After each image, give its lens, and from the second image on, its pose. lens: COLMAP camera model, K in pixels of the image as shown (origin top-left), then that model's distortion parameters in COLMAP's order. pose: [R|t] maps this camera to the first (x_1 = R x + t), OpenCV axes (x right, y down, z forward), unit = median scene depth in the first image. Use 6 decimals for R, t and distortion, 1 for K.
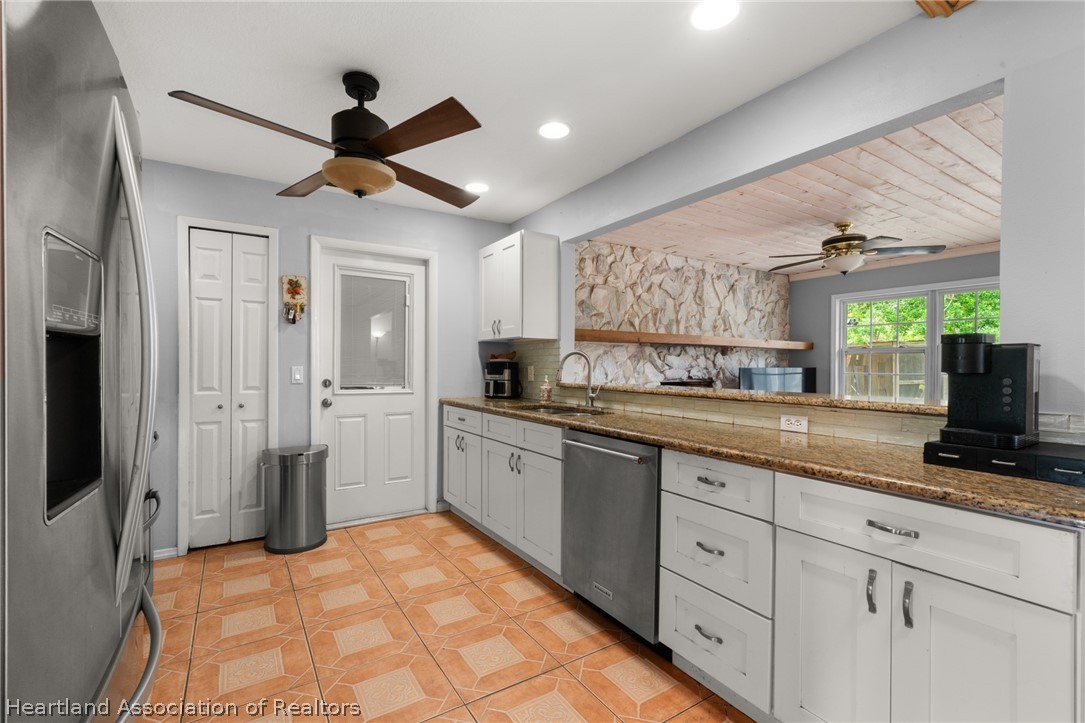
lens RADIAL K [[478.7, 0, 542.7], [0, 478.7, 366.1], [0, 0, 1]] dist [-0.003578, -0.000182]
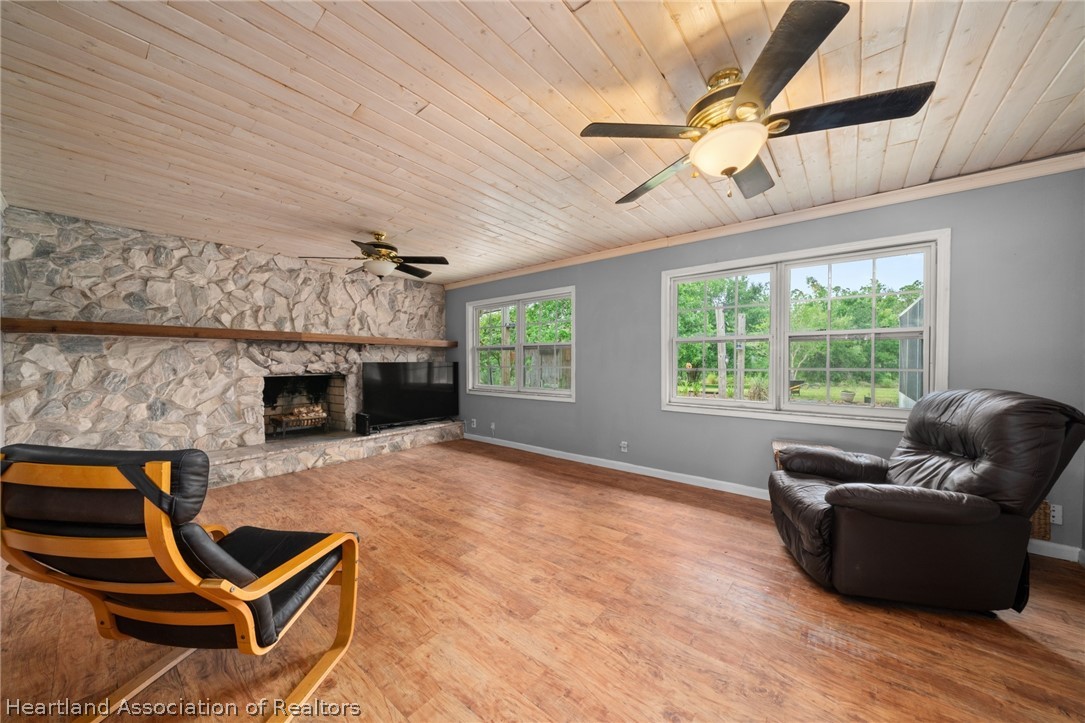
lens RADIAL K [[372.2, 0, 536.1], [0, 372.2, 366.1], [0, 0, 1]] dist [-0.002804, -0.000146]
pose [[0.953924, -0.010749, 0.299854, 0.591197], [0.007788, 0.999908, 0.011066, 0.006057], [-0.299946, -0.008221, 0.953921, 0.051356]]
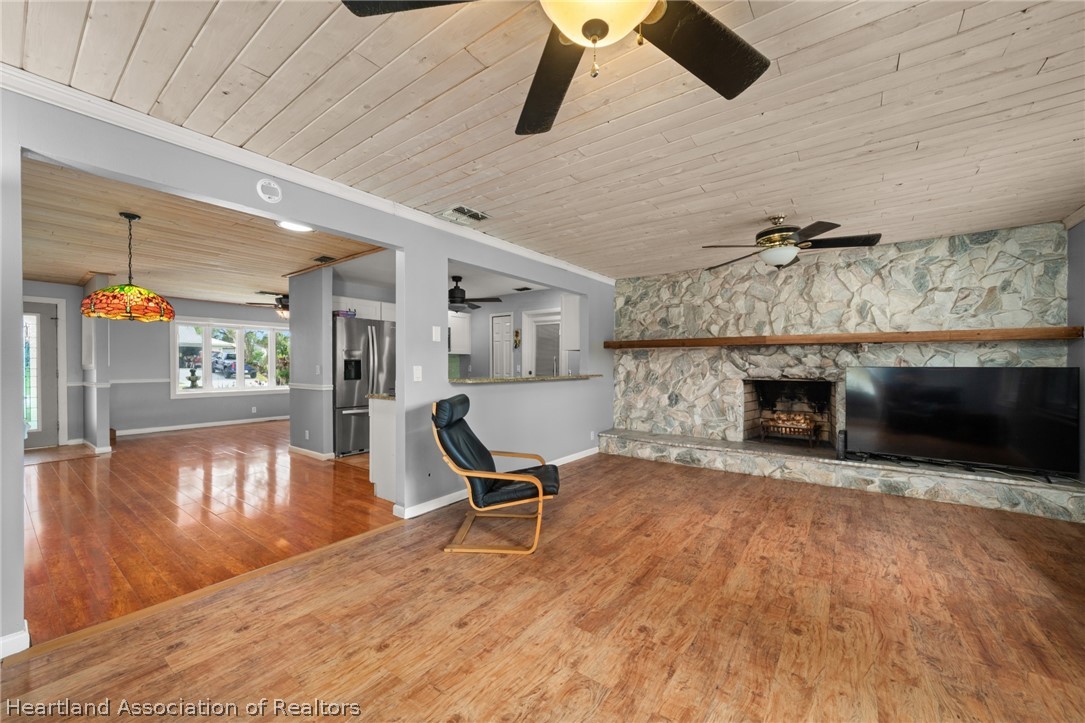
lens RADIAL K [[412.4, 0, 527.6], [0, 412.4, 366.3], [0, 0, 1]] dist [-0.002143, -0.000162]
pose [[0.347008, -0.001470, -0.937861, 1.011559], [-0.004210, 0.999986, -0.003125, 0.007733], [0.937853, 0.005033, 0.346997, 0.203126]]
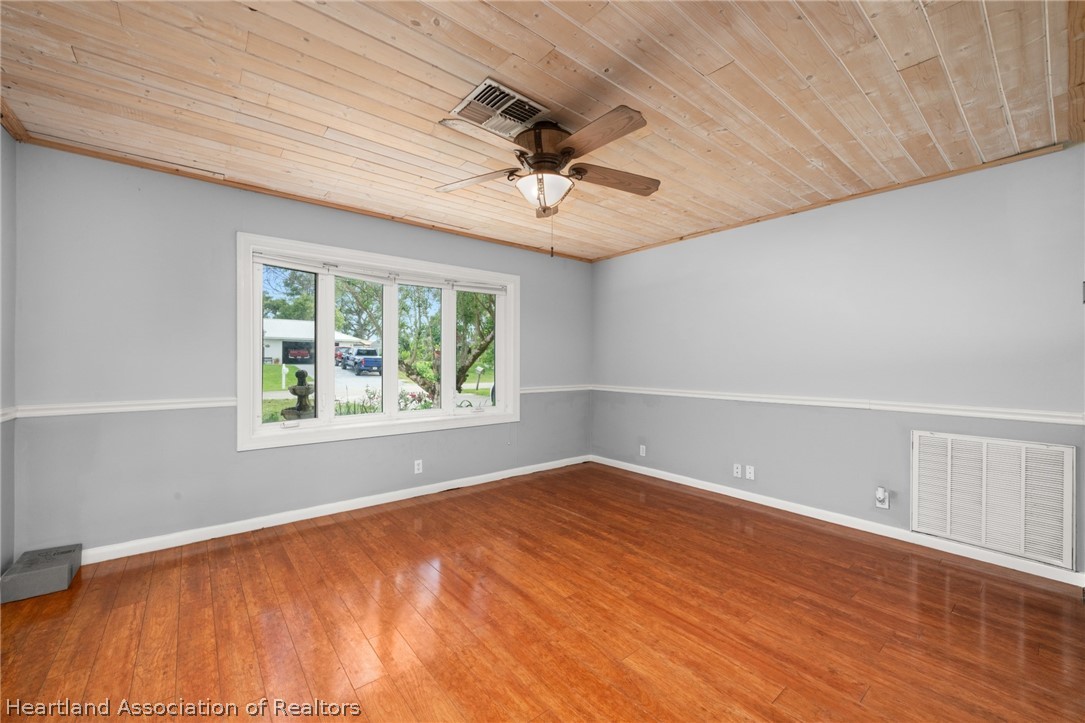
lens RADIAL K [[426.3, 0, 520.7], [0, 426.3, 358.2], [0, 0, 1]] dist [-0.000065, -0.000138]
pose [[0.091734, -0.011896, -0.995712, -0.212771], [-0.010401, 0.999863, -0.012904, 0.001450], [0.995729, 0.011540, 0.091598, -0.156909]]
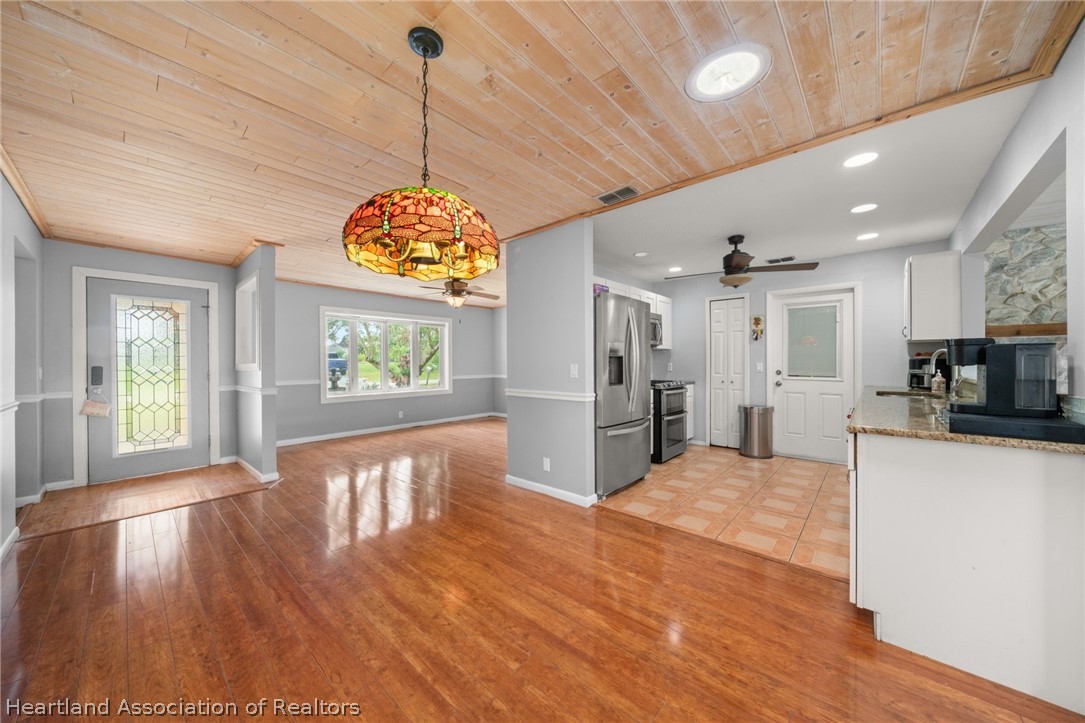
lens RADIAL K [[375.6, 0, 530.7], [0, 375.6, 362.0], [0, 0, 1]] dist [-0.006562, -0.000030]
pose [[0.260794, -0.005970, -0.965376, 0.450887], [-0.000738, 0.999979, -0.006384, 0.004799], [0.965394, 0.002378, 0.260784, -0.167835]]
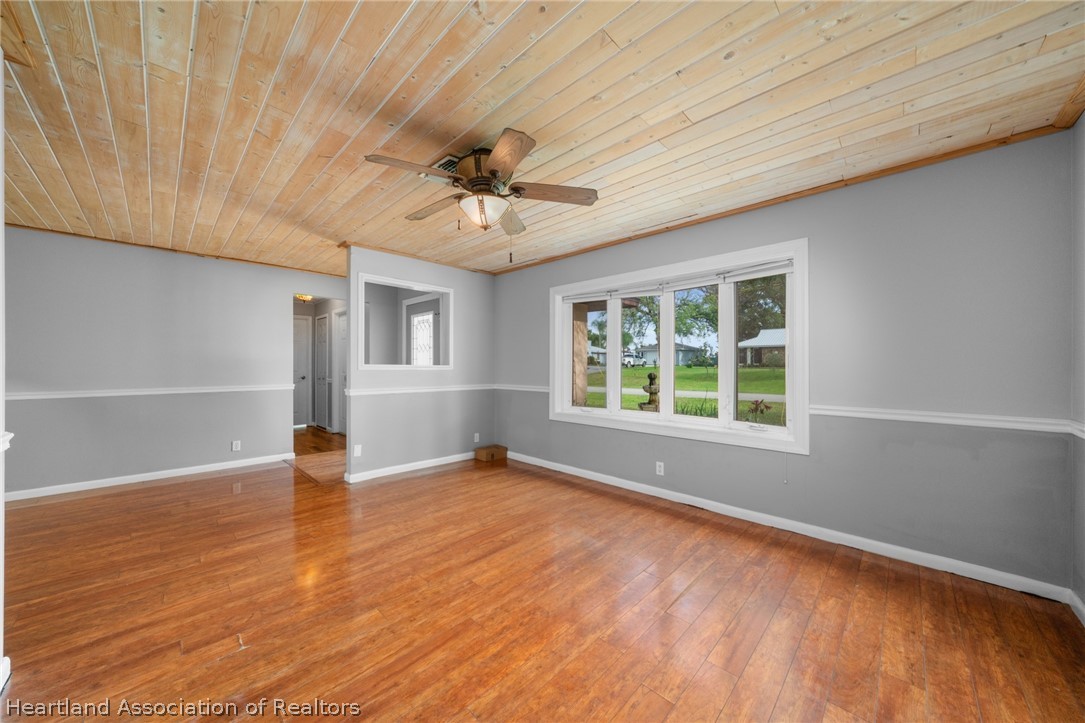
lens RADIAL K [[372.2, 0, 536.1], [0, 372.2, 366.1], [0, 0, 1]] dist [-0.002804, -0.000146]
pose [[-0.973437, -0.007556, -0.228830, -0.612051], [-0.009555, 0.999925, 0.007631, -0.002819], [0.228755, 0.009615, -0.973437, 0.340814]]
